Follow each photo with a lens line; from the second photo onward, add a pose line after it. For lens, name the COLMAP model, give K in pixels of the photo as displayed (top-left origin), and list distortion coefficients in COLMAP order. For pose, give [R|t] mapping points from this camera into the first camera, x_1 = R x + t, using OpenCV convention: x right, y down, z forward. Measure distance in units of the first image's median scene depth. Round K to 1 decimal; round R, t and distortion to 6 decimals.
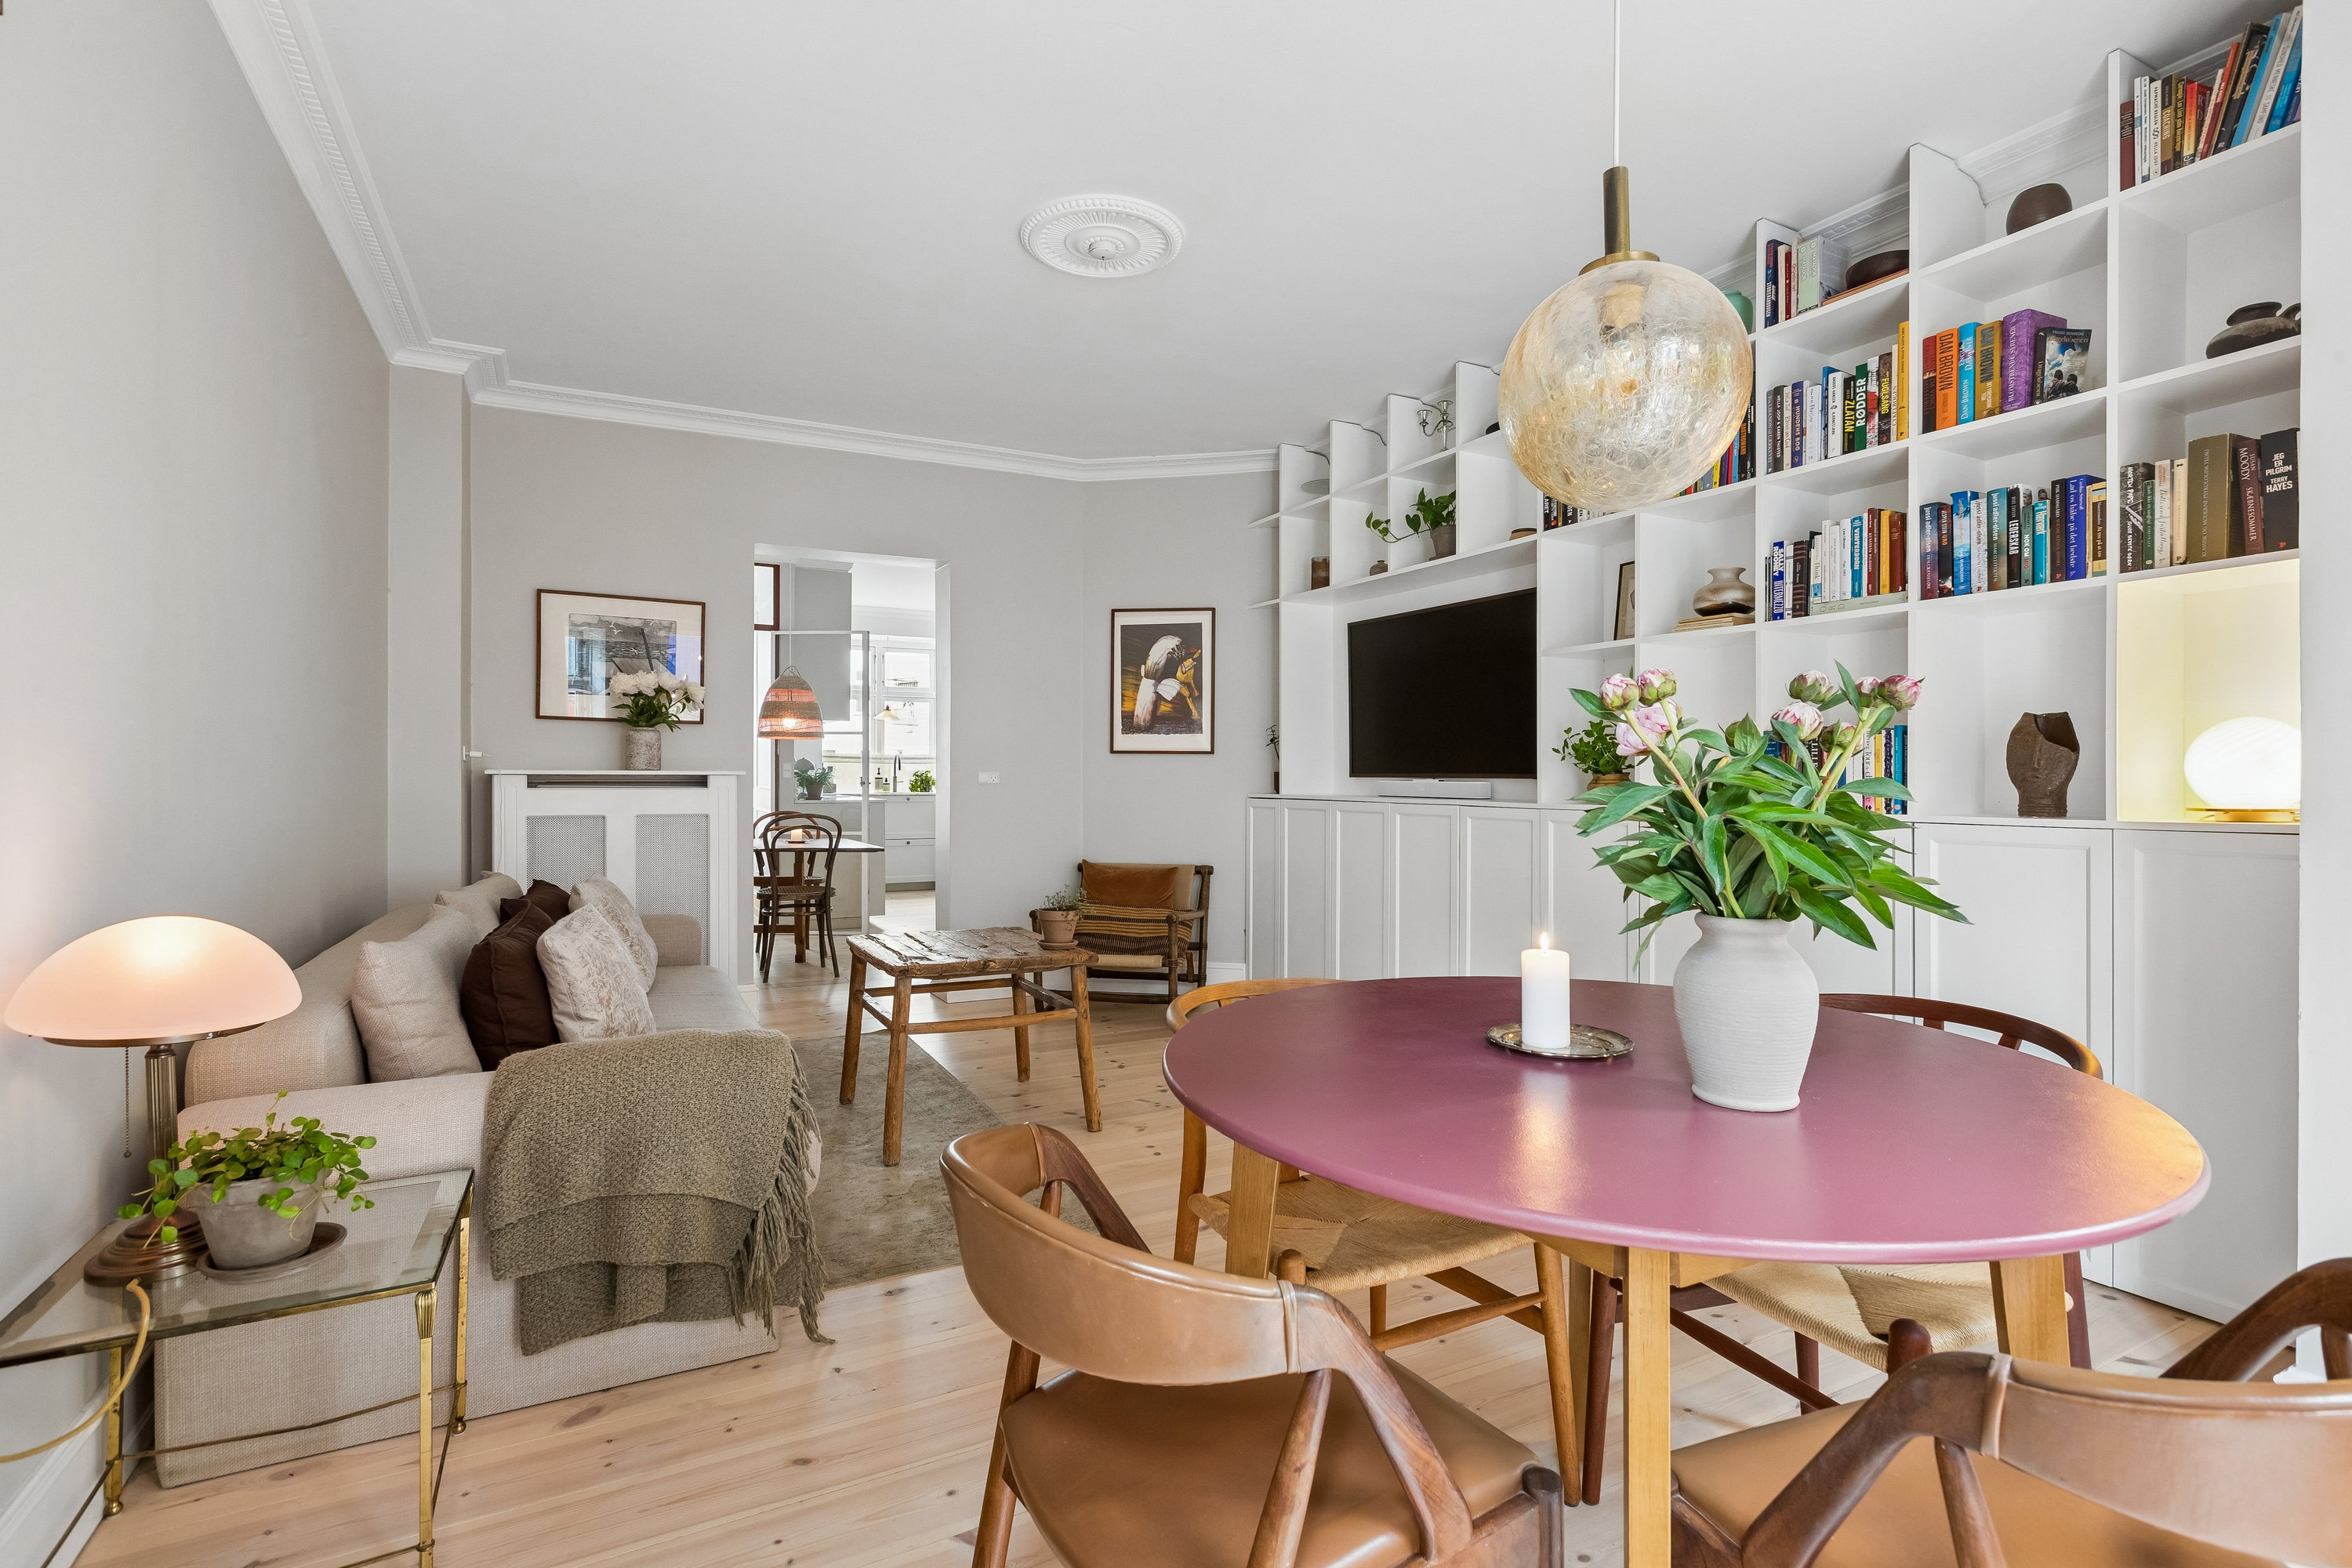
lens RADIAL K [[1124.8, 0, 1170.1], [0, 1124.8, 772.8], [0, 0, 1]] dist [-0.003743, 0.001308]
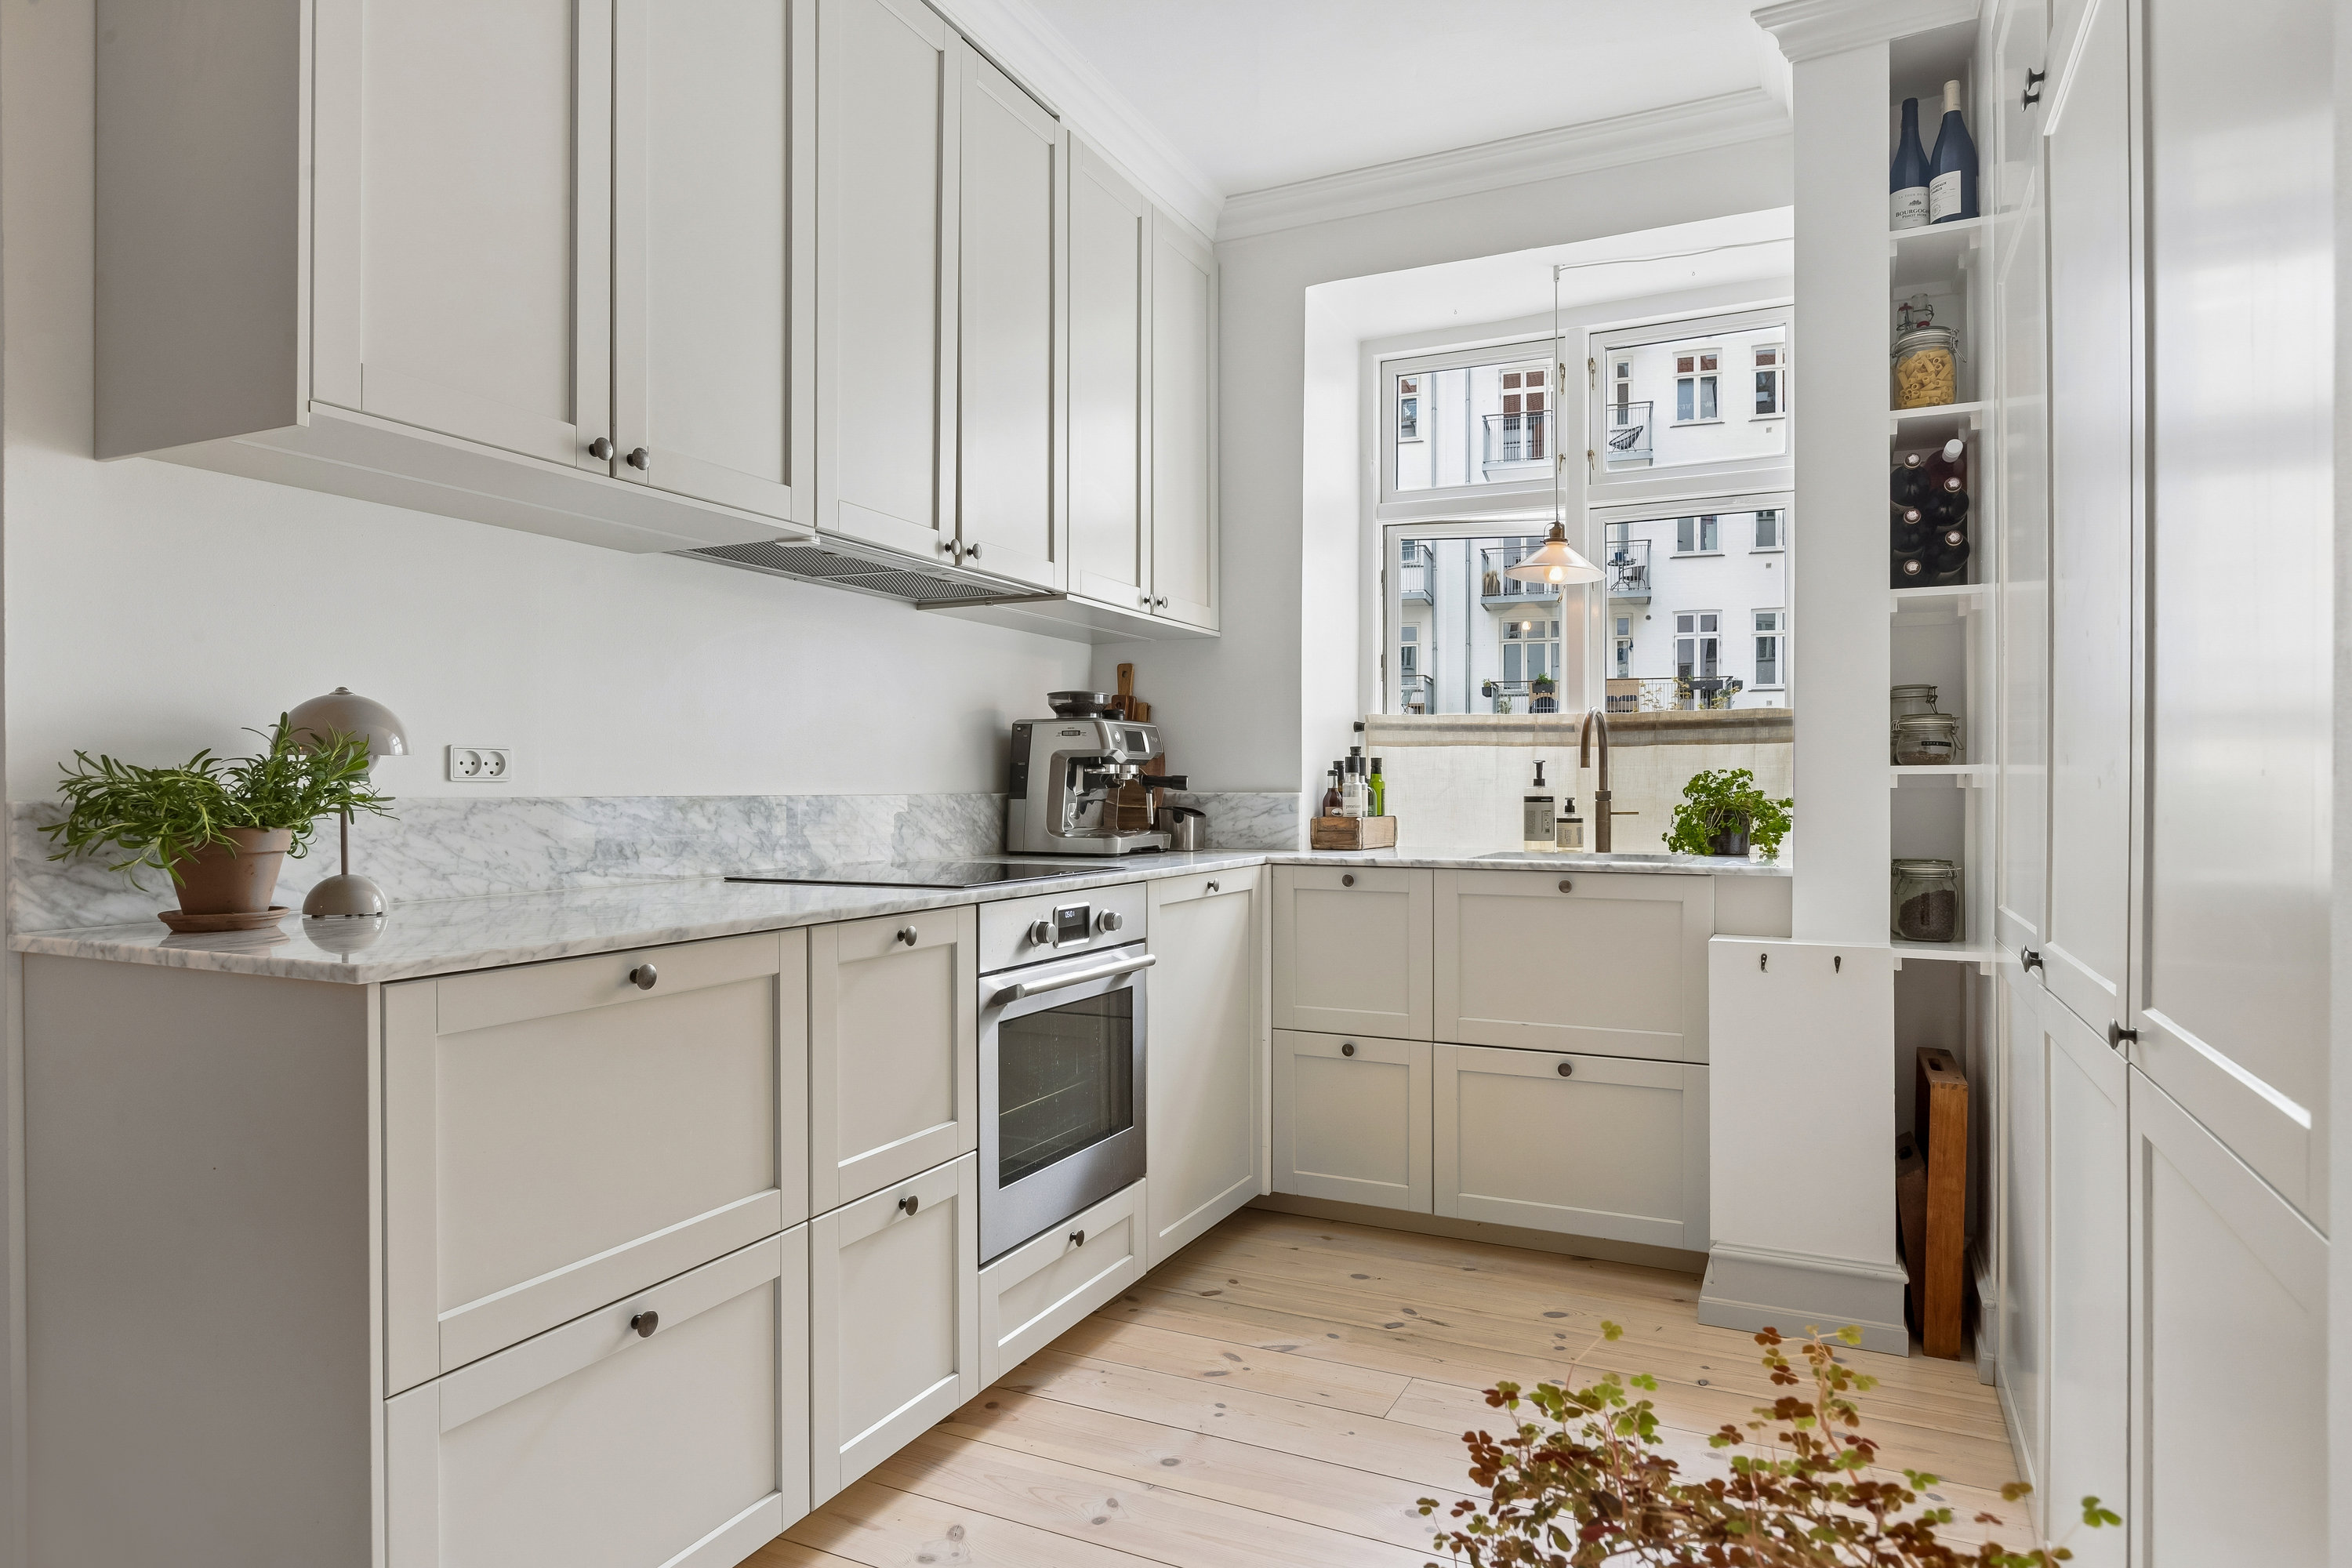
lens RADIAL K [[1356.8, 0, 1158.8], [0, 1356.8, 793.1], [0, 0, 1]] dist [-0.005077, 0.000926]
pose [[0.599905, -0.003885, -0.800061, -0.106383], [0.003846, 0.999991, -0.001972, 0.006805], [0.800062, -0.001894, 0.599915, 1.519717]]
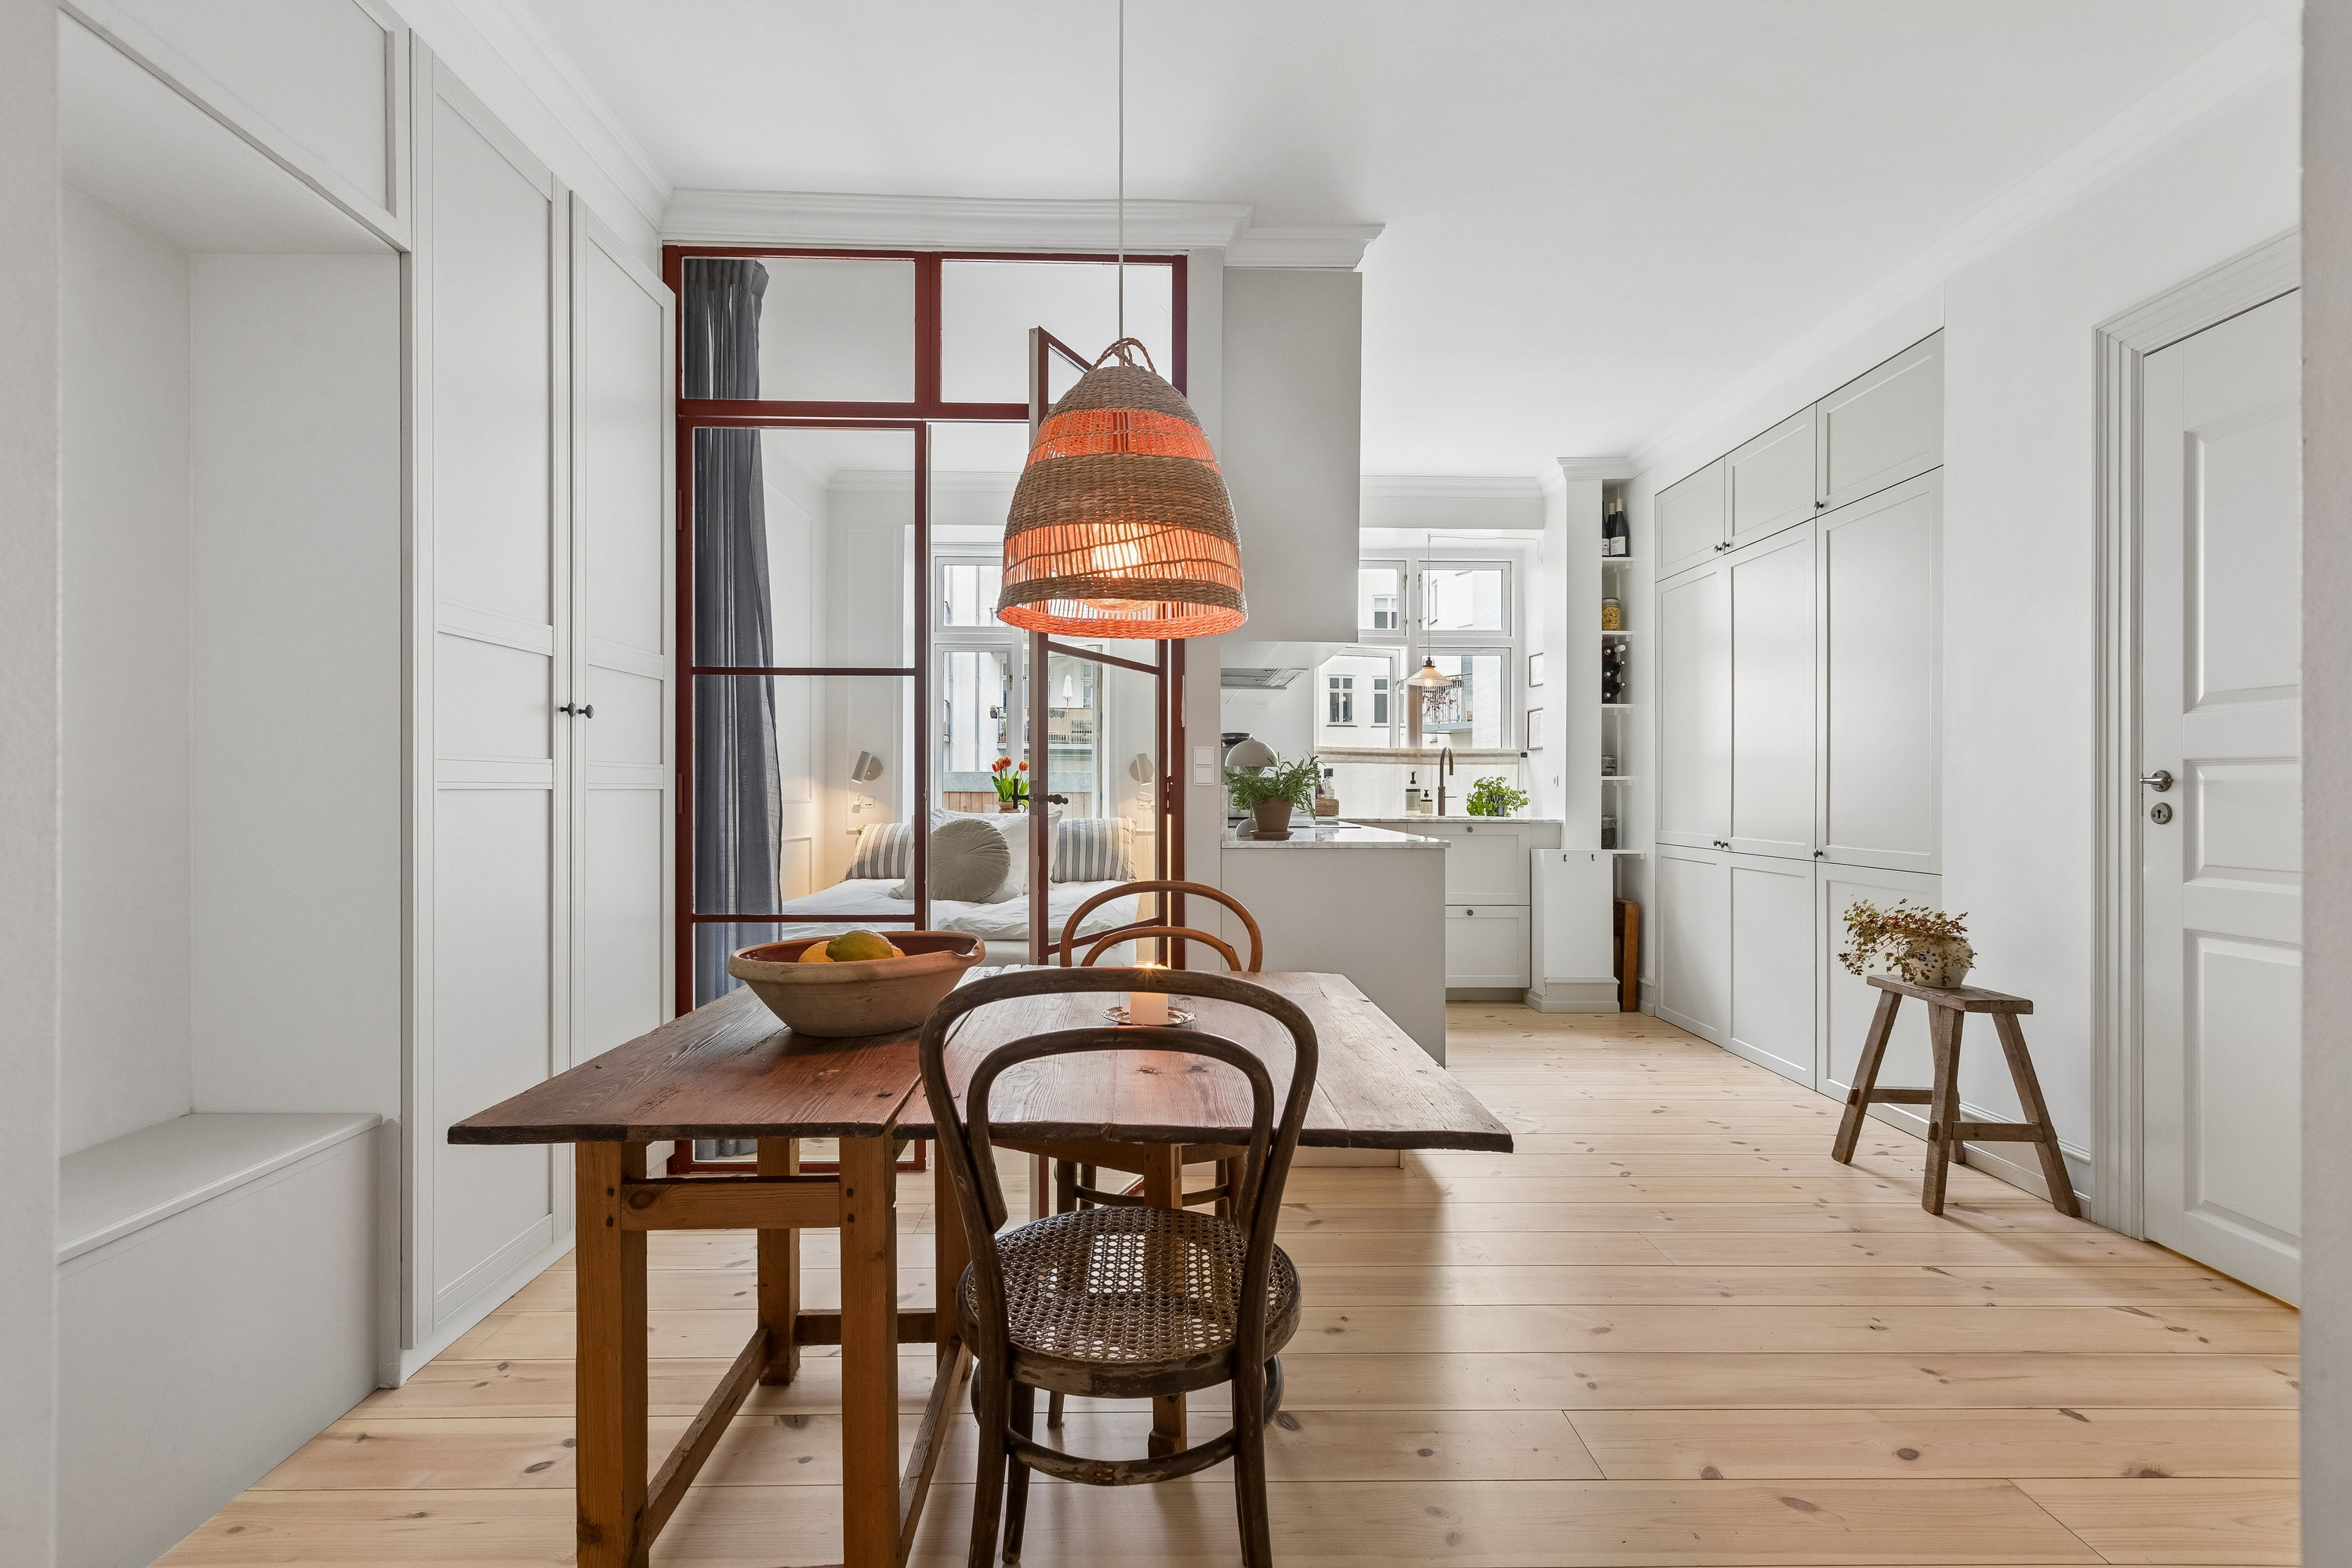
lens RADIAL K [[1076.9, 0, 1169.2], [0, 1076.9, 784.8], [0, 0, 1]] dist [0.001049, 0.000857]
pose [[0.898578, -0.002868, -0.438804, -0.276089], [0.000309, 0.999983, -0.005903, 0.010202], [0.438813, 0.005169, 0.898564, 0.972969]]
